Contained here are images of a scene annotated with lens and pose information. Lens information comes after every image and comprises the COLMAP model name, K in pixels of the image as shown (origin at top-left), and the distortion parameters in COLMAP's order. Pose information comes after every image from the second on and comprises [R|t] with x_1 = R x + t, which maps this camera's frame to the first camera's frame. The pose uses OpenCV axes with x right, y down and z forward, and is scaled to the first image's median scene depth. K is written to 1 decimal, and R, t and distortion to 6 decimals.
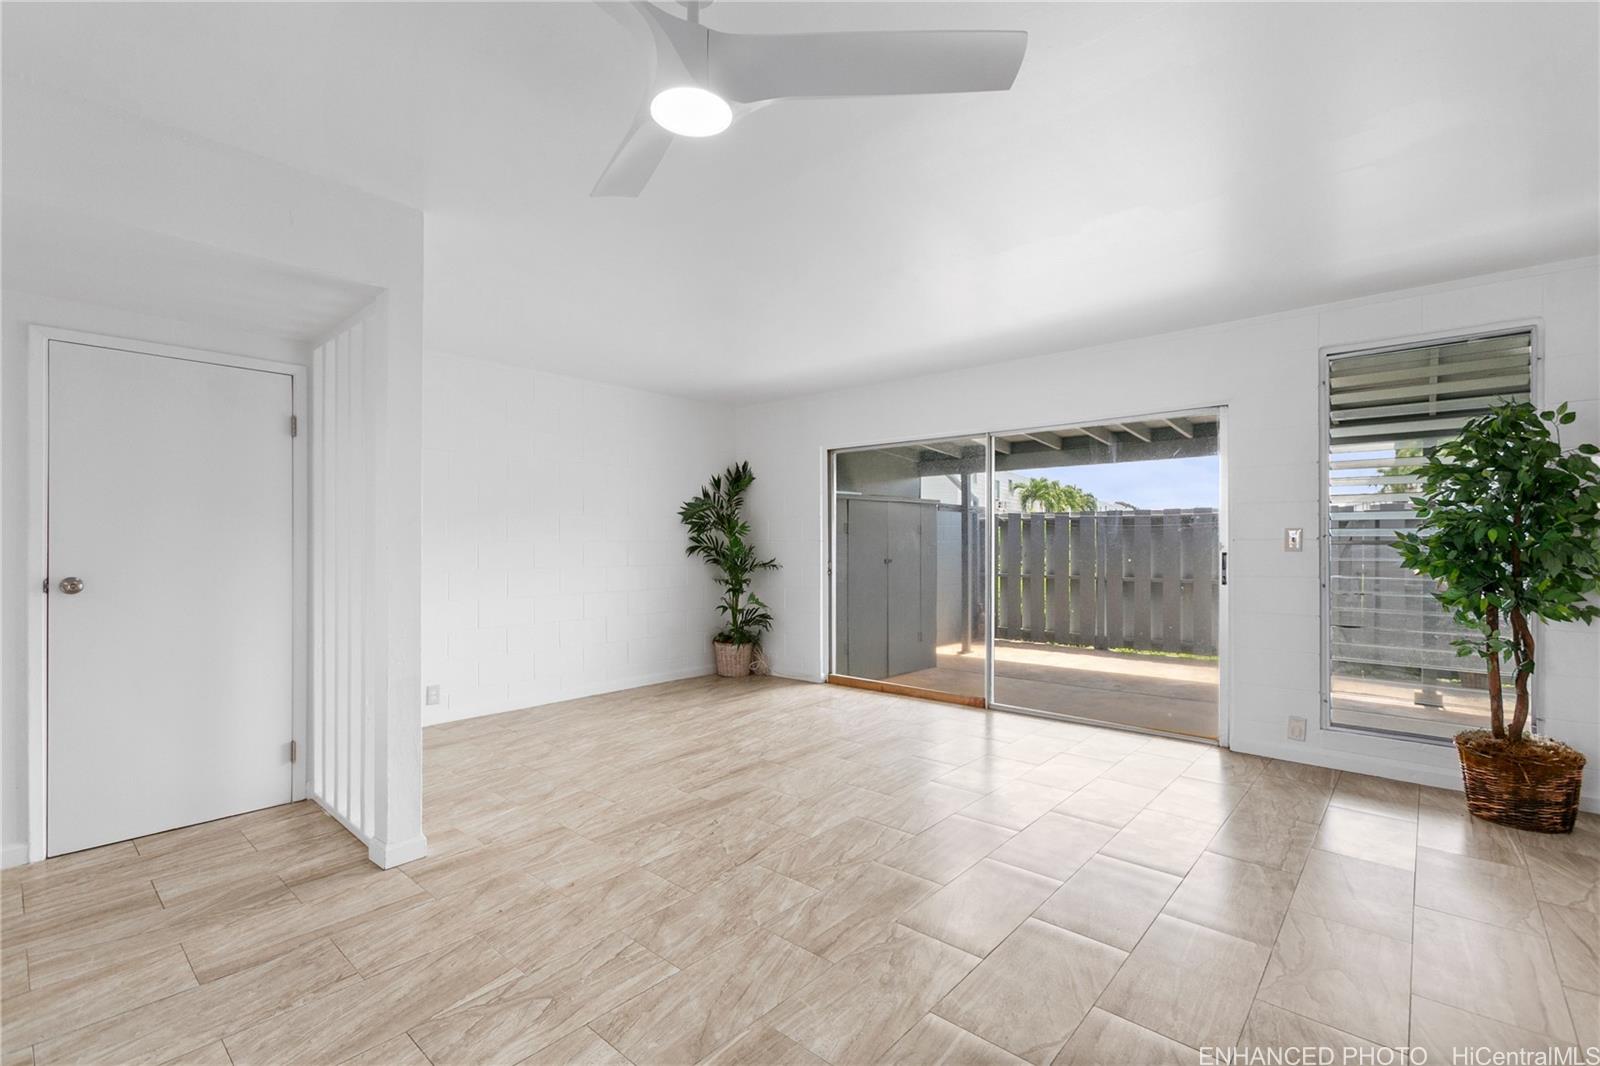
lens RADIAL K [[716.9, 0, 803.7], [0, 716.9, 536.4], [0, 0, 1]] dist [-0.001614, 0.000272]
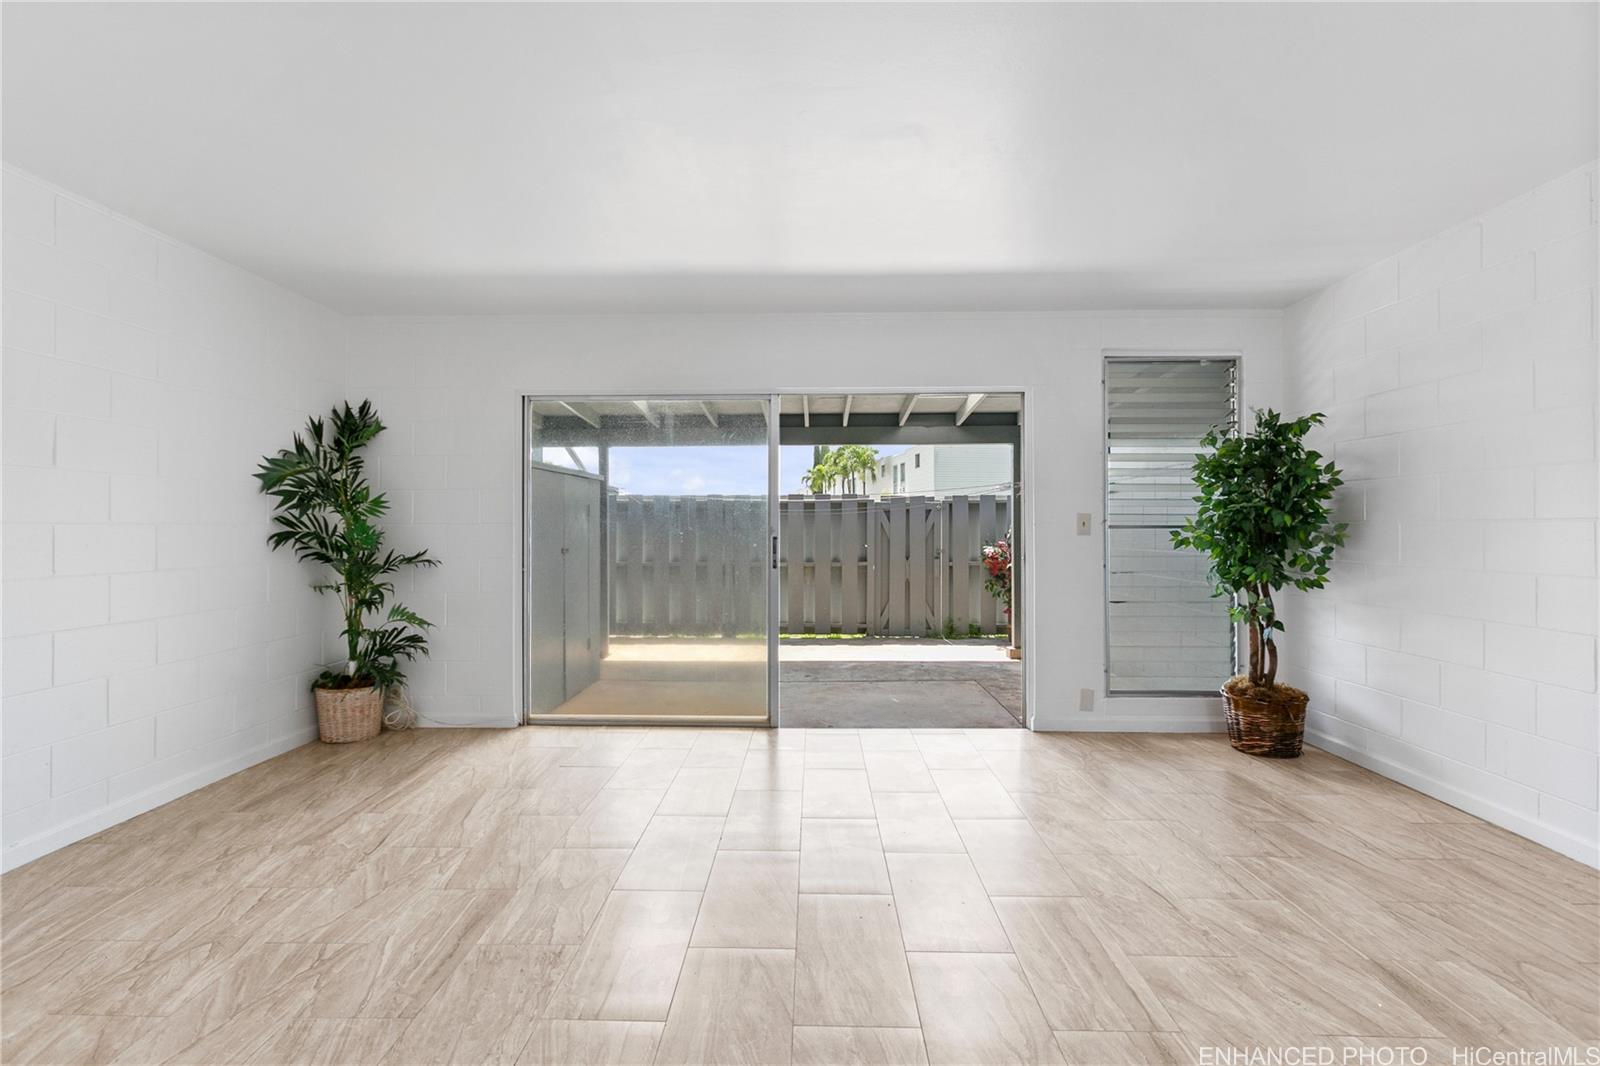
lens RADIAL K [[712.1, 0, 802.0], [0, 712.1, 510.1], [0, 0, 1]] dist [-0.016279, 0.012249]
pose [[0.767332, 0.016396, 0.641040, -0.198744], [-0.005986, 0.999813, -0.018407, 0.003536], [-0.641222, 0.010287, 0.767286, 0.274923]]
